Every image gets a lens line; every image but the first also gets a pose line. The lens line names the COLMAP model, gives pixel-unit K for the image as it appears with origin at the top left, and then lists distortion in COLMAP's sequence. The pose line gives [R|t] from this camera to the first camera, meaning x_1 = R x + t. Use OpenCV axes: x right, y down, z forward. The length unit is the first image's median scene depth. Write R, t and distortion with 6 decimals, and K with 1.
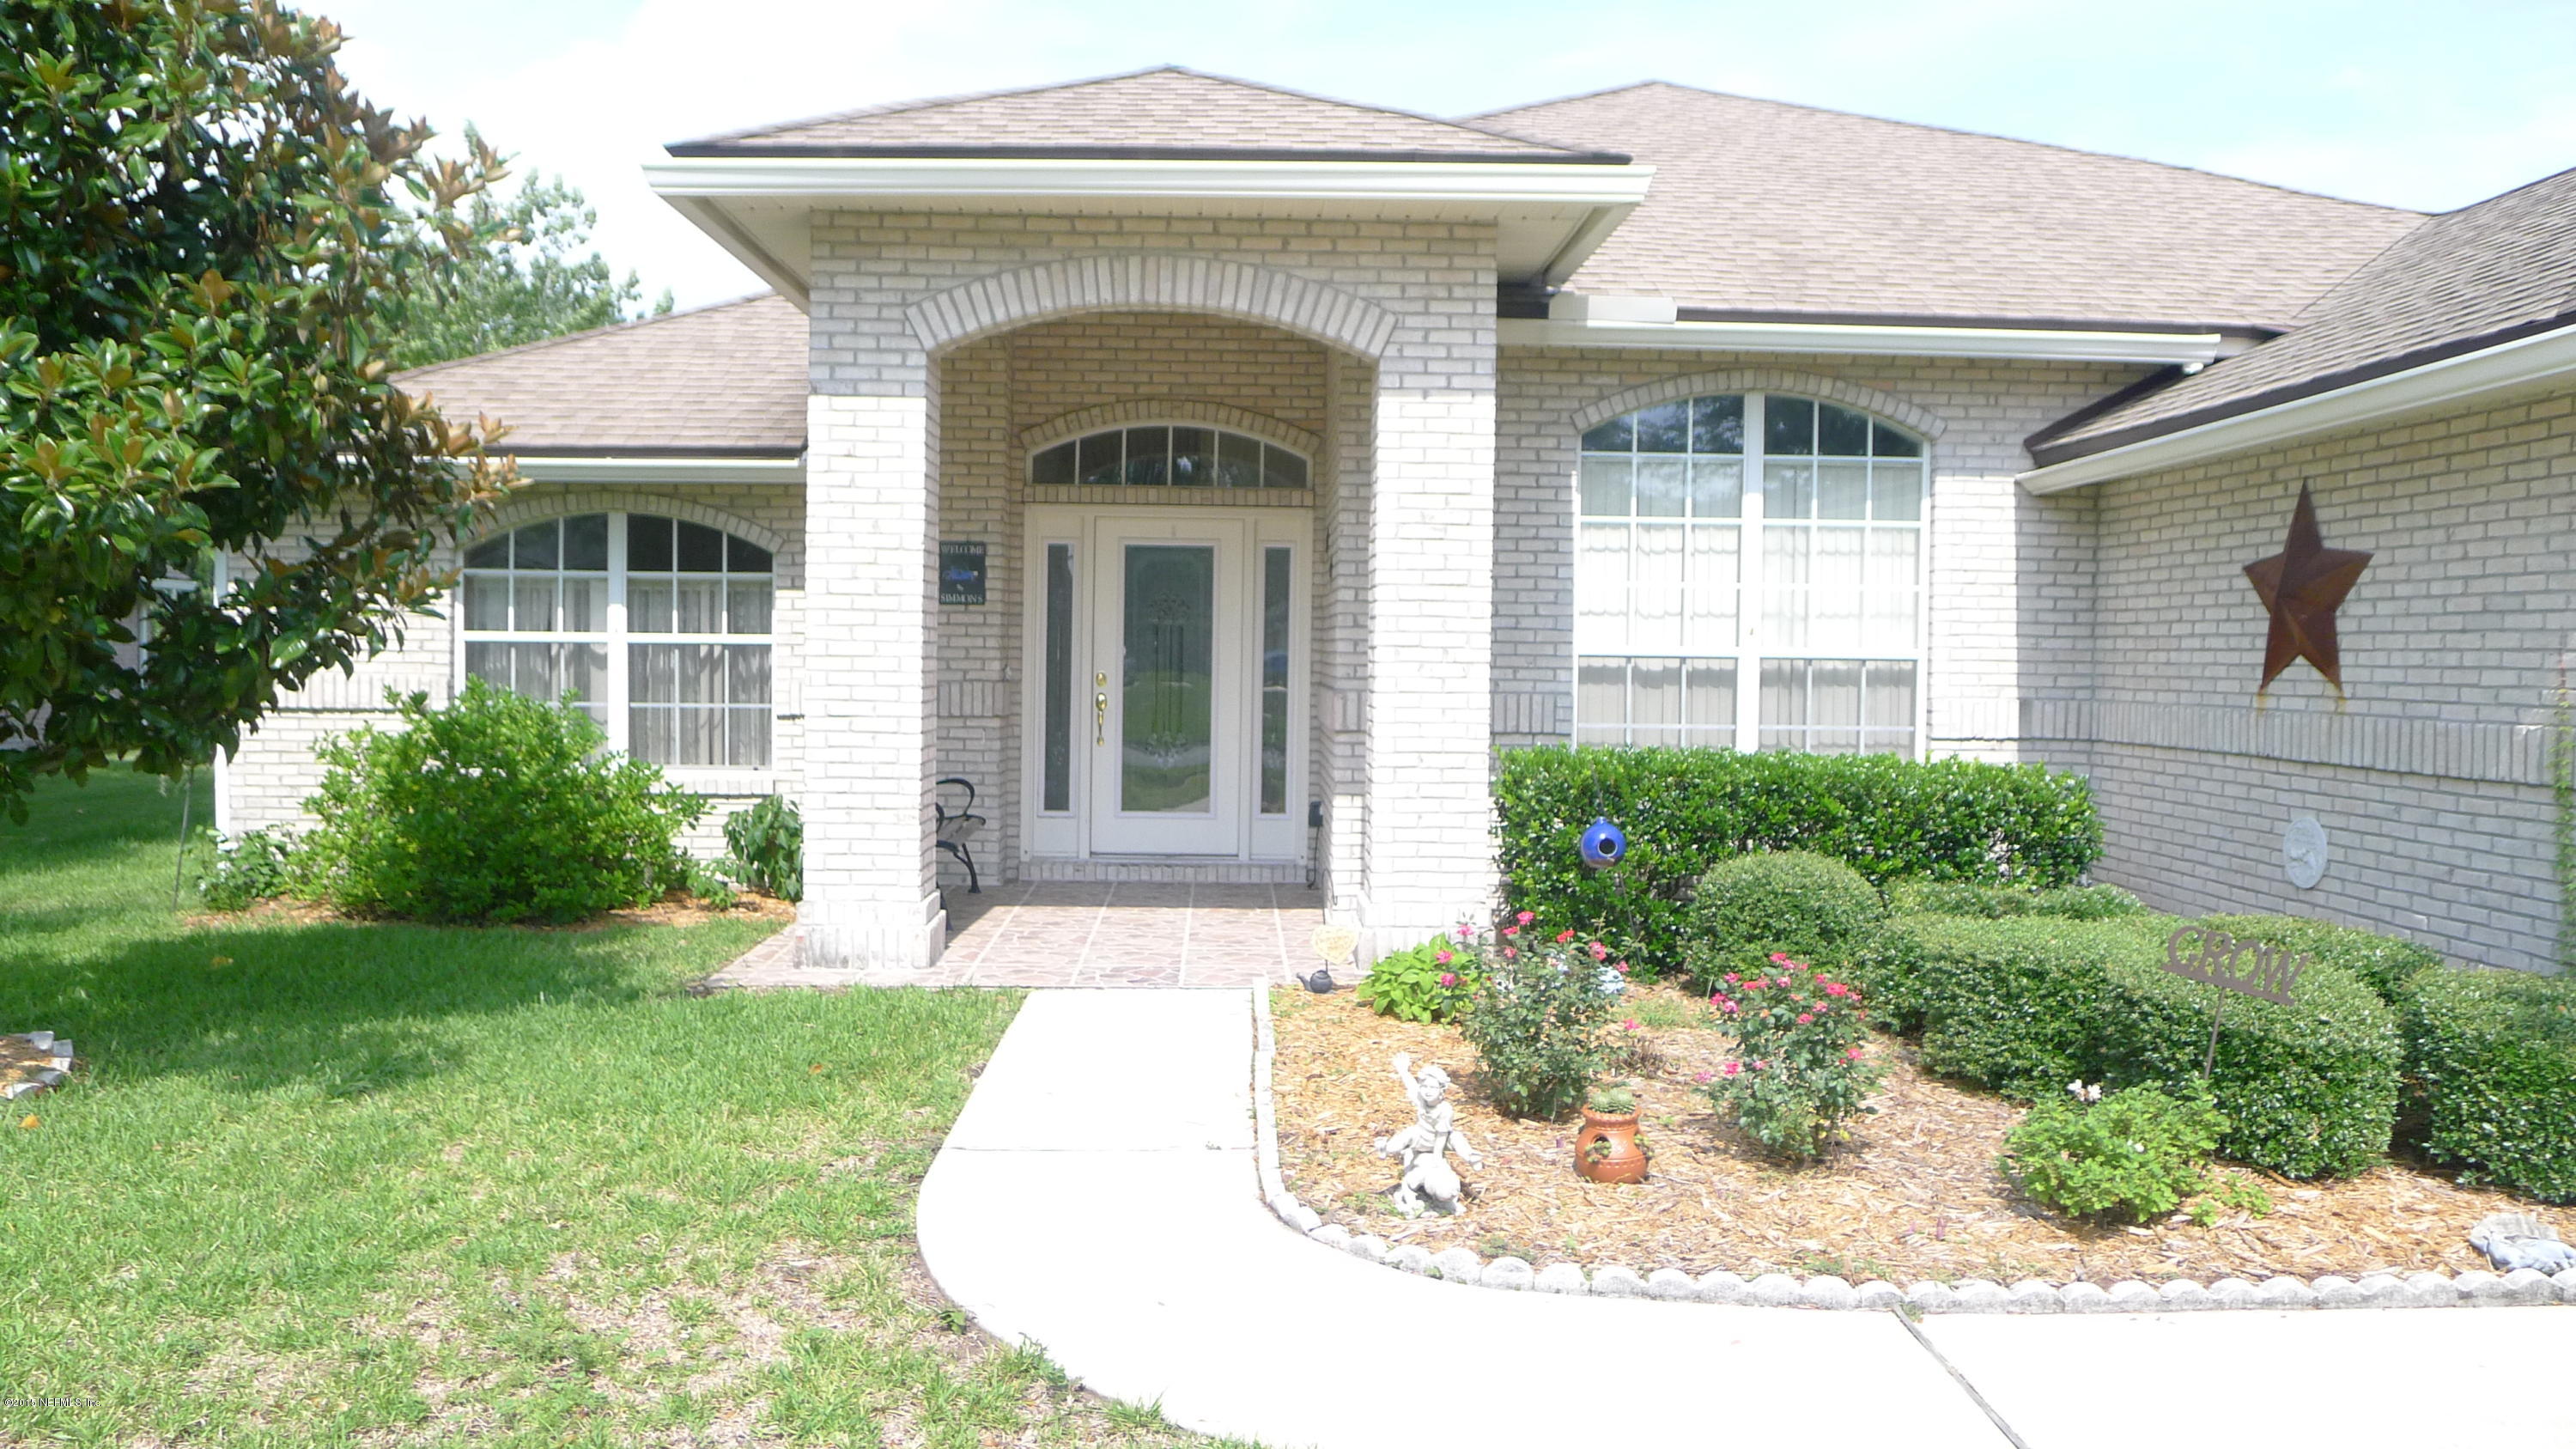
lens RADIAL K [[1992.1, 0, 1358.4], [0, 1992.1, 717.0], [0, 0, 1]] dist [-0.053330, -0.001266]
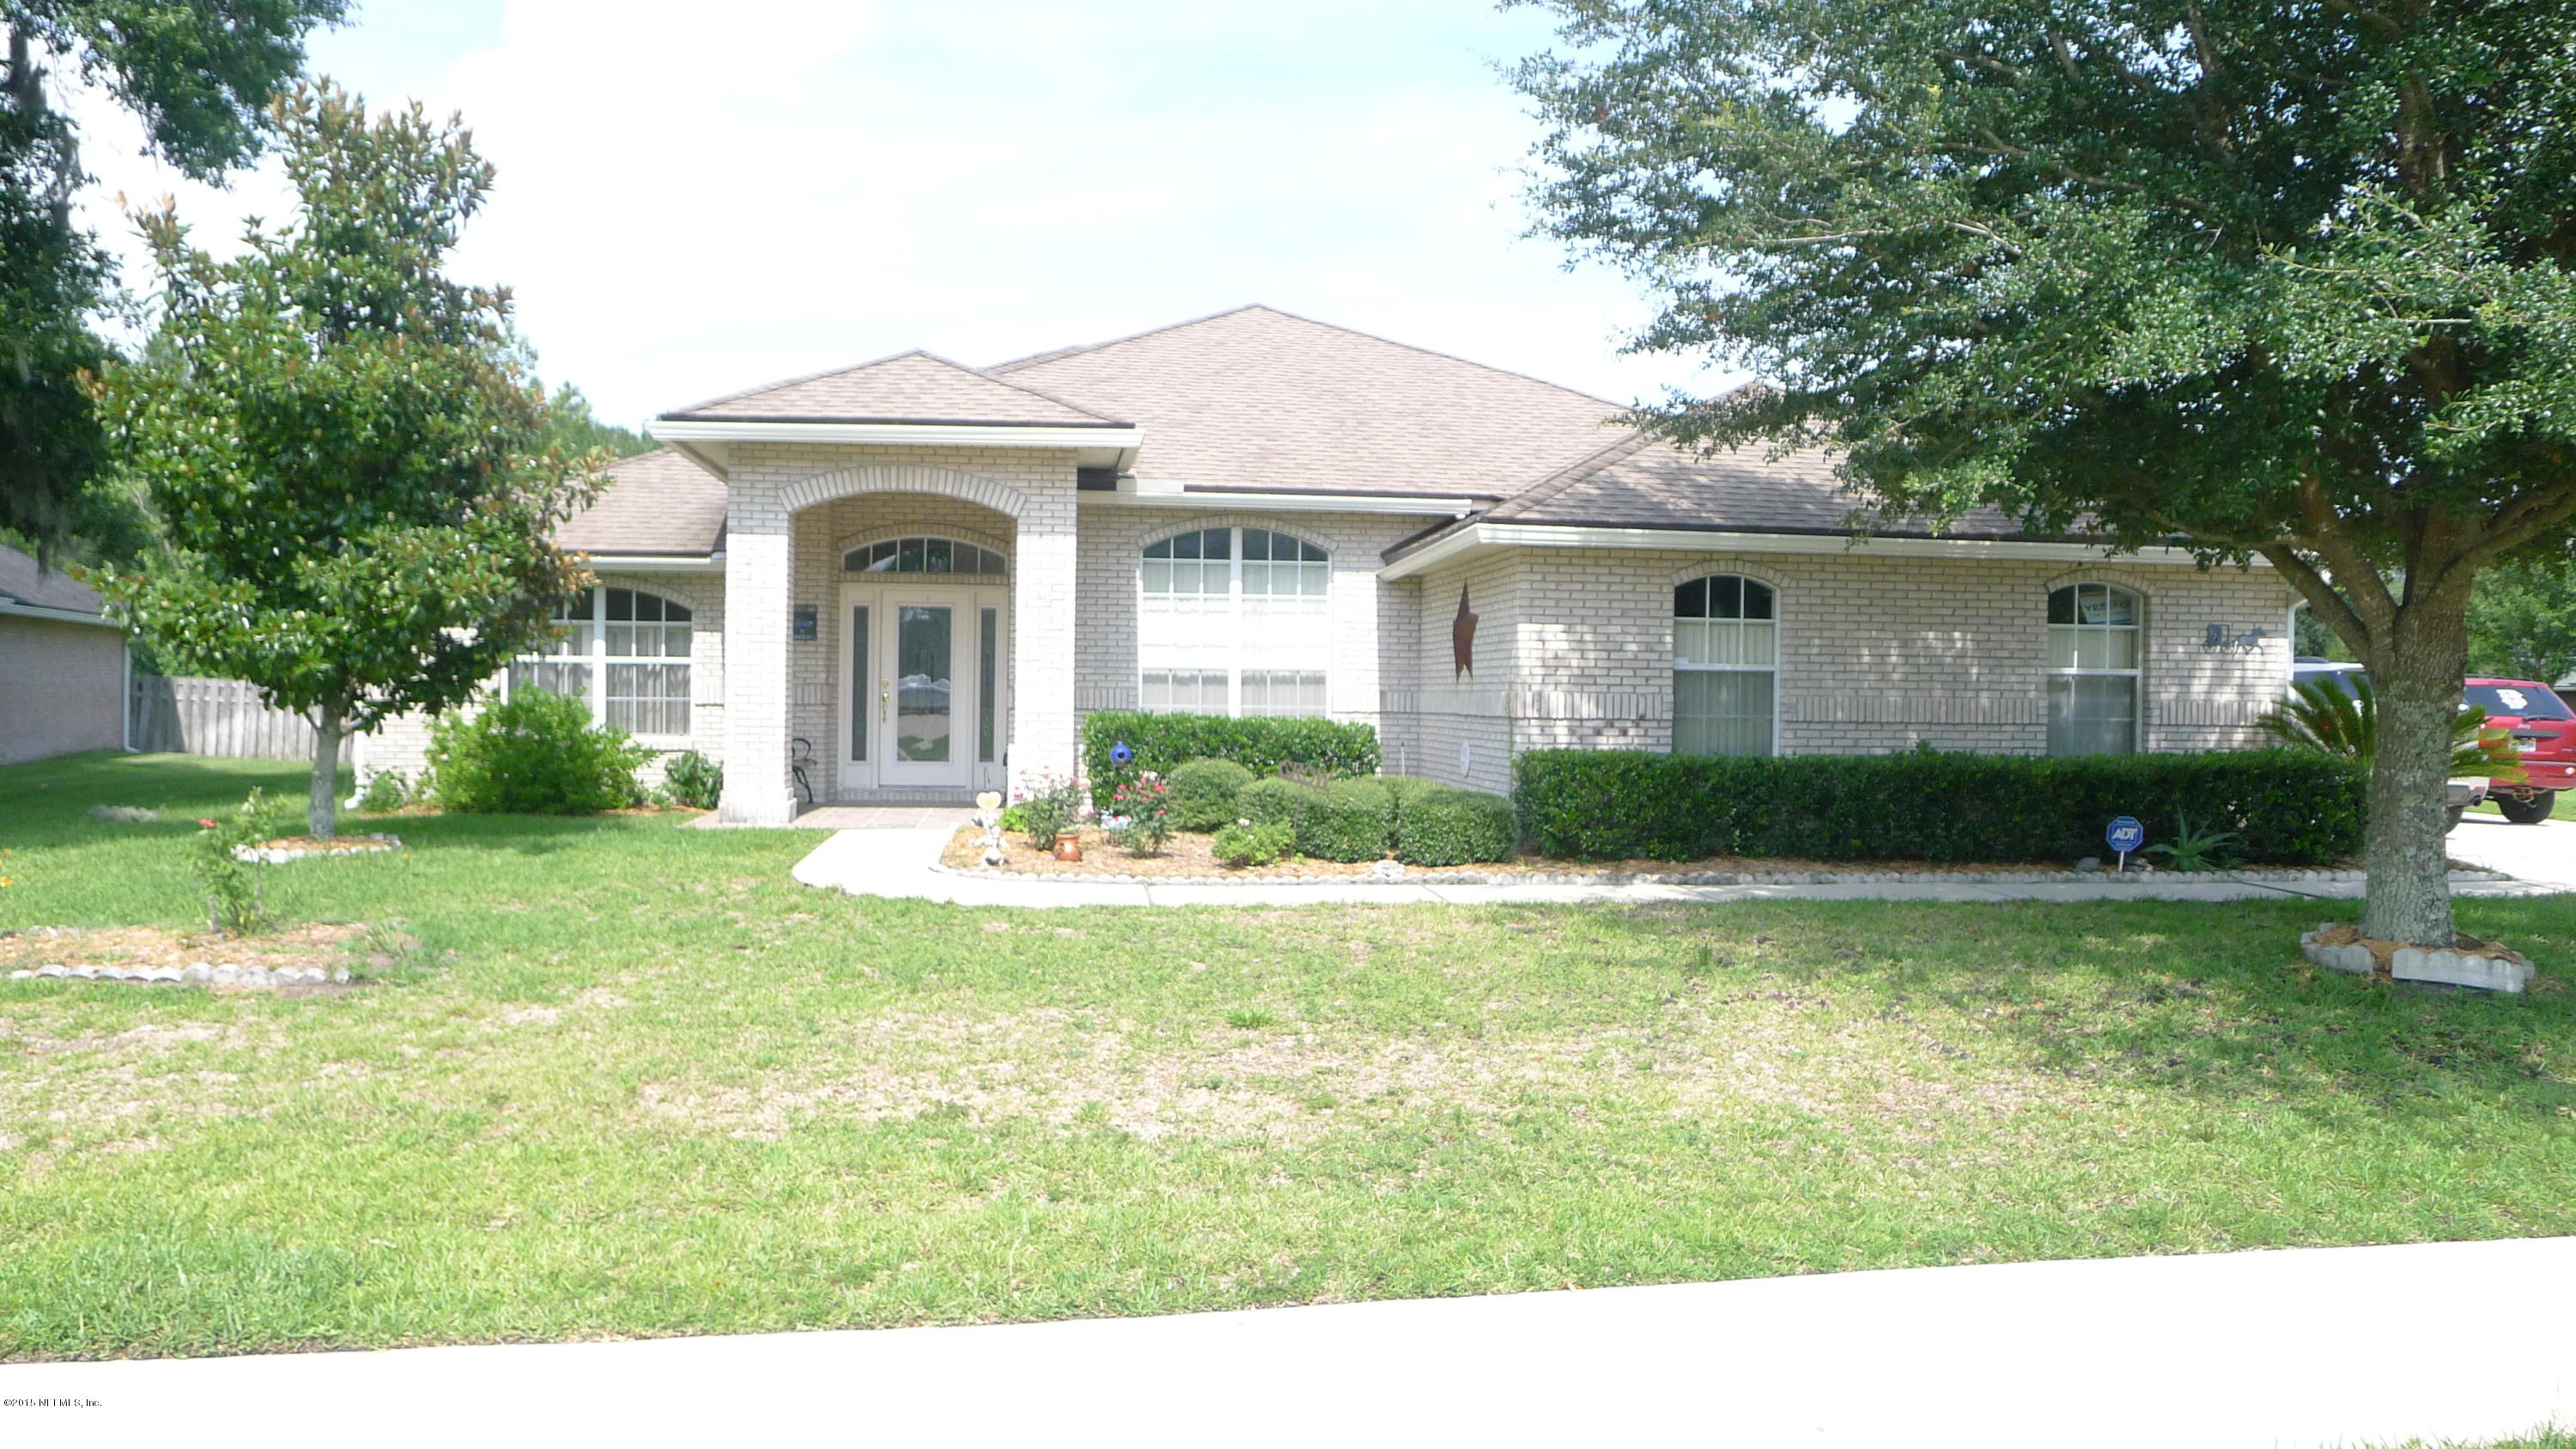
lens RADIAL K [[1687.6, 0, 1278.8], [0, 1687.6, 714.8], [0, 0, 1]] dist [-0.041039, -0.000768]
pose [[0.996401, -0.002223, 0.084731, 0.104456], [0.003564, 0.999871, -0.015671, 0.037843], [-0.084685, 0.015917, 0.996281, -0.578656]]
